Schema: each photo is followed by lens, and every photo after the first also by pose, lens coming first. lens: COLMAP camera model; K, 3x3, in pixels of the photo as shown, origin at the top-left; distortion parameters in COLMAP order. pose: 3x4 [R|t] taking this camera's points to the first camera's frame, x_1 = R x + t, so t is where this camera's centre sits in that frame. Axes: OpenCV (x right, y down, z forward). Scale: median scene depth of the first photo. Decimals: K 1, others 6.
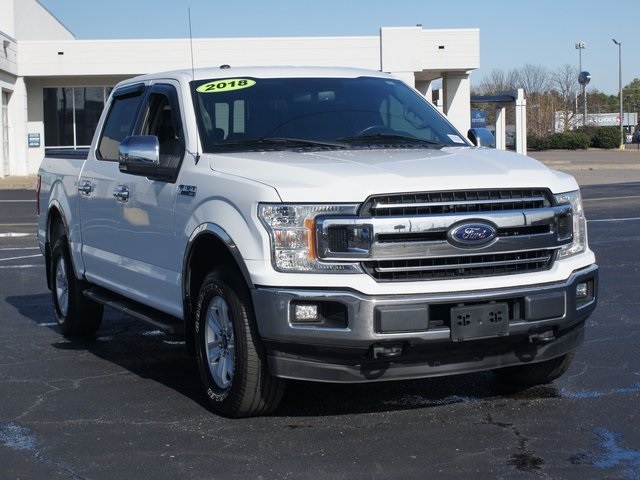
lens RADIAL K [[1290.7, 0, 320.0], [0, 1290.7, 240.0], [0, 0, 1]] dist [-0.089834, -0.279166]
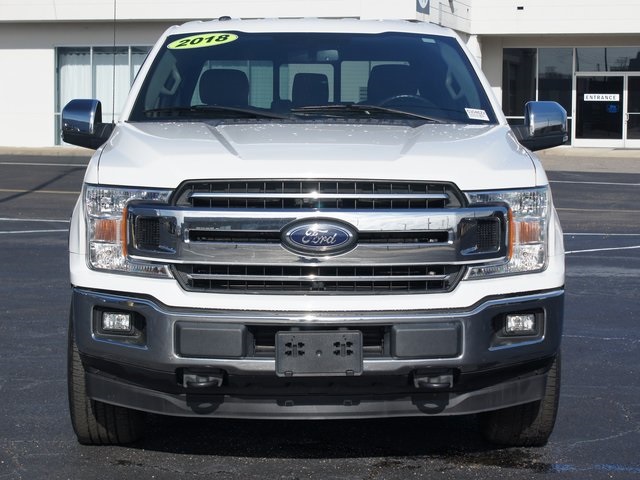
lens RADIAL K [[1450.0, 0, 320.0], [0, 1450.0, 240.0], [0, 0, 1]] dist [0.082334, 0.231908]
pose [[0.925312, 0.061354, -0.374210, 0.431106], [-0.056809, 0.998116, 0.023175, -0.022691], [0.374926, -0.000185, 0.927055, 0.202918]]
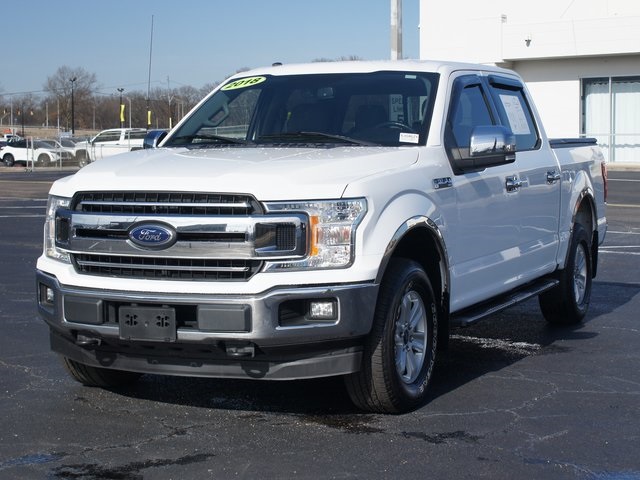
lens RADIAL K [[1290.7, 0, 320.0], [0, 1290.7, 240.0], [0, 0, 1]] dist [-0.089834, -0.279166]
pose [[0.665828, 0.076455, -0.742178, 0.928738], [-0.063612, 0.996931, 0.045629, -0.054235], [0.743389, 0.016830, 0.668648, 0.422159]]
